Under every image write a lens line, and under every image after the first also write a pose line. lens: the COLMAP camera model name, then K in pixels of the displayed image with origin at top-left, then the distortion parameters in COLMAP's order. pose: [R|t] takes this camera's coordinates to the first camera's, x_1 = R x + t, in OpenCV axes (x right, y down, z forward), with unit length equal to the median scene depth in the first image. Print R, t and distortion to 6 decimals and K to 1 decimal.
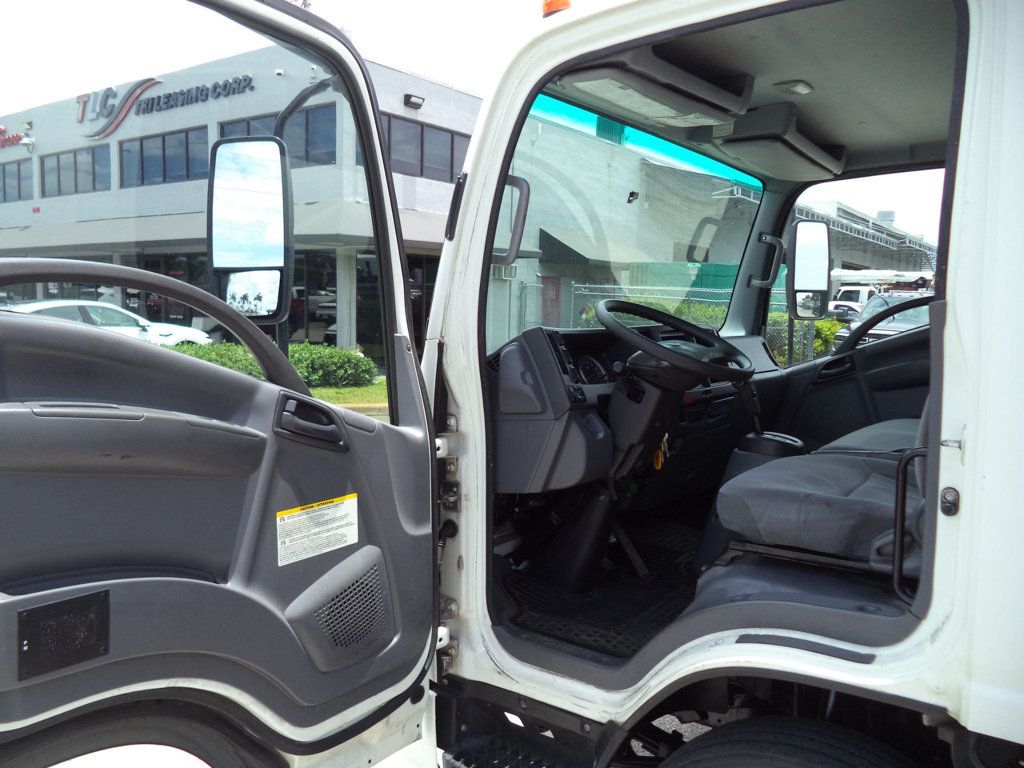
lens RADIAL K [[836.8, 0, 520.6], [0, 836.8, 372.7], [0, 0, 1]] dist [-0.021811, -0.007407]
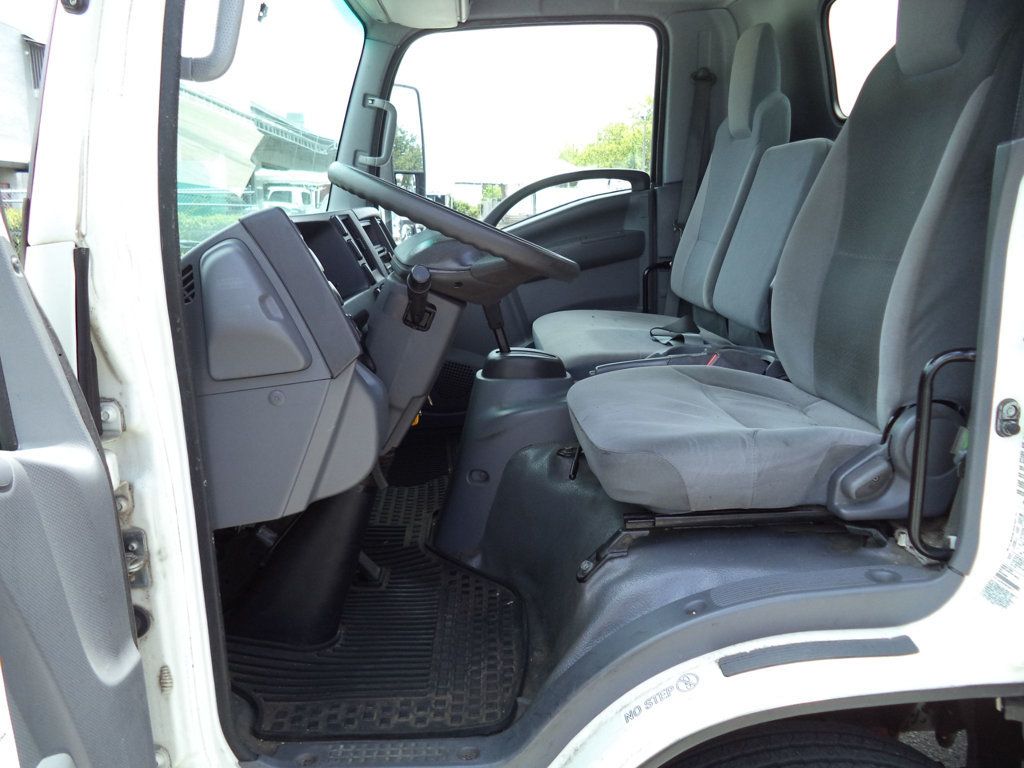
lens RADIAL K [[827.2, 0, 533.7], [0, 827.2, 378.0], [0, 0, 1]] dist [-0.005328, -0.001994]
pose [[0.780136, -0.150665, 0.607197, -0.176679], [0.075316, 0.986127, 0.147922, -0.013678], [-0.621060, -0.069667, 0.780660, 0.477876]]
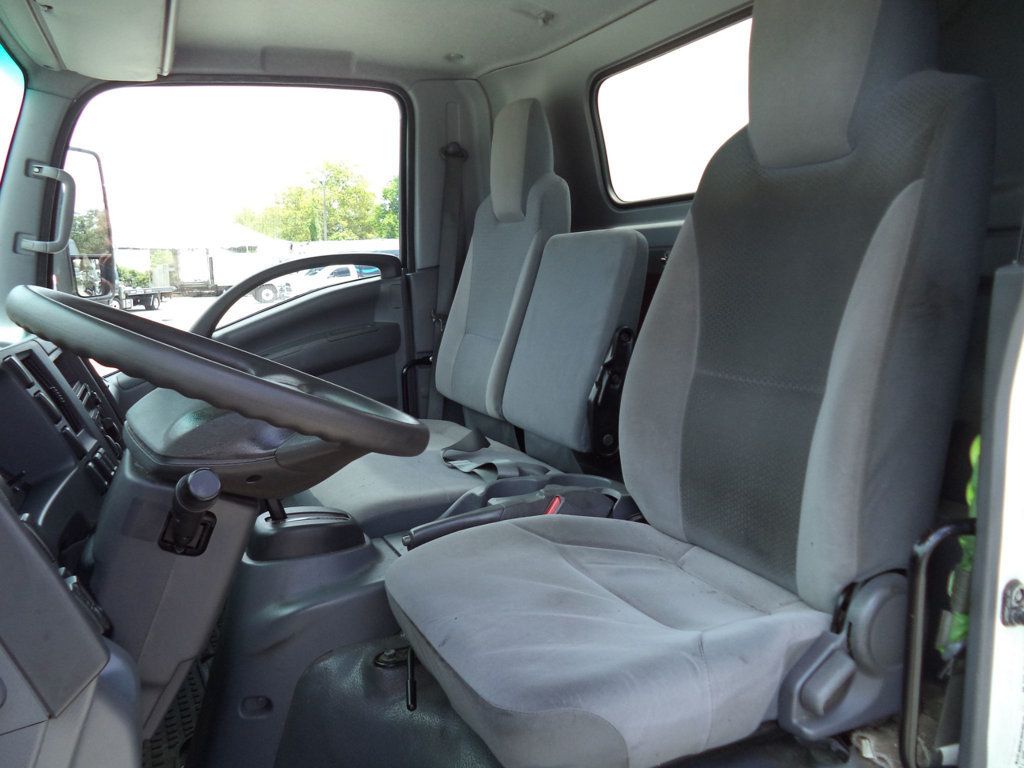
lens RADIAL K [[821.9, 0, 516.8], [0, 821.9, 373.6], [0, 0, 1]] dist [-0.004739, -0.011227]
pose [[0.511547, -0.142206, 0.847406, -0.086937], [0.102083, 0.989283, 0.104391, -0.074776], [-0.853170, 0.033105, 0.520582, 0.703570]]
